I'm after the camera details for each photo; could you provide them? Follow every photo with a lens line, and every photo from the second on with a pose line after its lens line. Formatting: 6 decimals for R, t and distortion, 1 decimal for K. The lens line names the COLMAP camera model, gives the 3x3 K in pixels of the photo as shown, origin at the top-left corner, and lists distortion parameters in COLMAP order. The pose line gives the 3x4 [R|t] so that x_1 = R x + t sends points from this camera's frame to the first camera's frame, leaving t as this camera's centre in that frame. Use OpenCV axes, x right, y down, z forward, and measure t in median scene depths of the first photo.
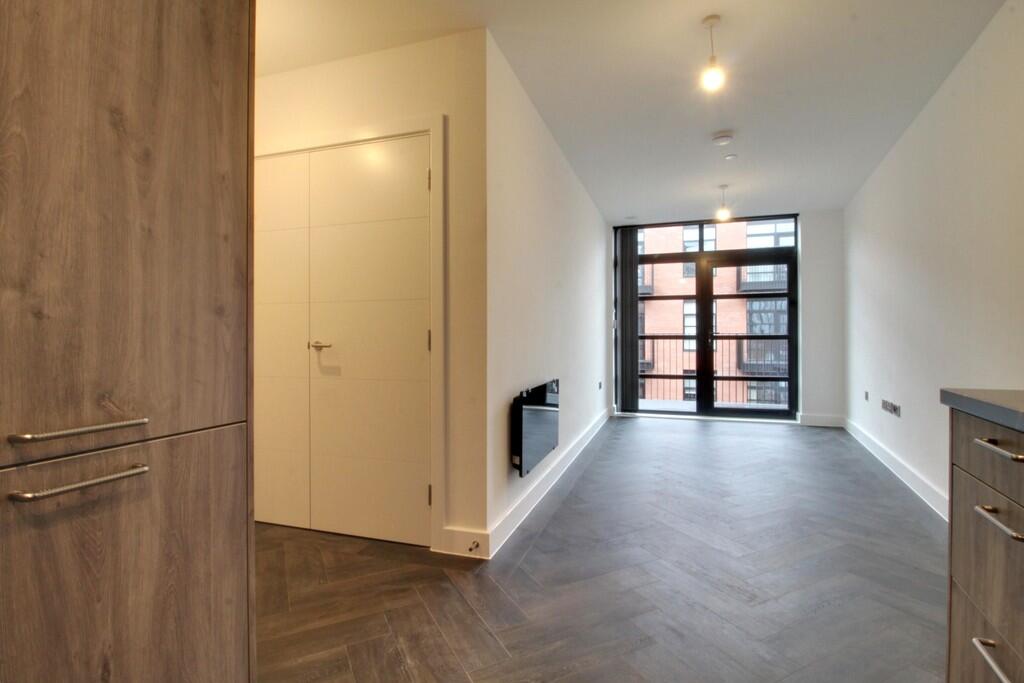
lens RADIAL K [[487.4, 0, 511.7], [0, 487.4, 337.0], [0, 0, 1]] dist [-0.011077, -0.000285]
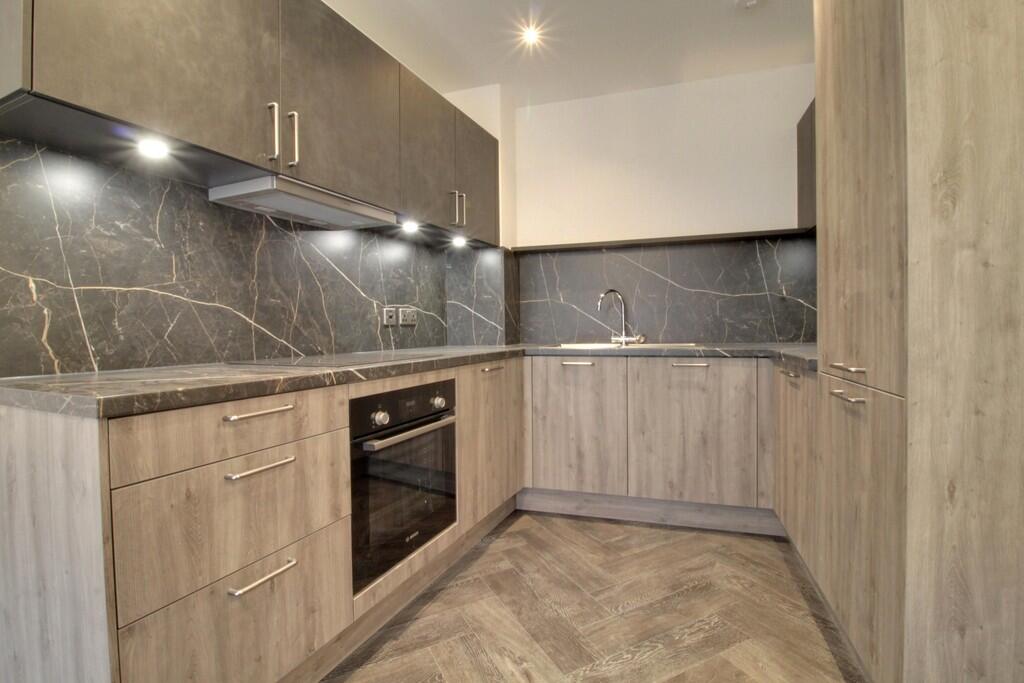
lens RADIAL K [[473.3, 0, 512.5], [0, 473.3, 336.2], [0, 0, 1]] dist [-0.003238, -0.011308]
pose [[-0.999830, 0.016676, -0.007814, 0.056266], [0.016546, 0.999728, 0.016448, 0.002478], [0.008086, 0.016316, -0.999834, 0.428256]]
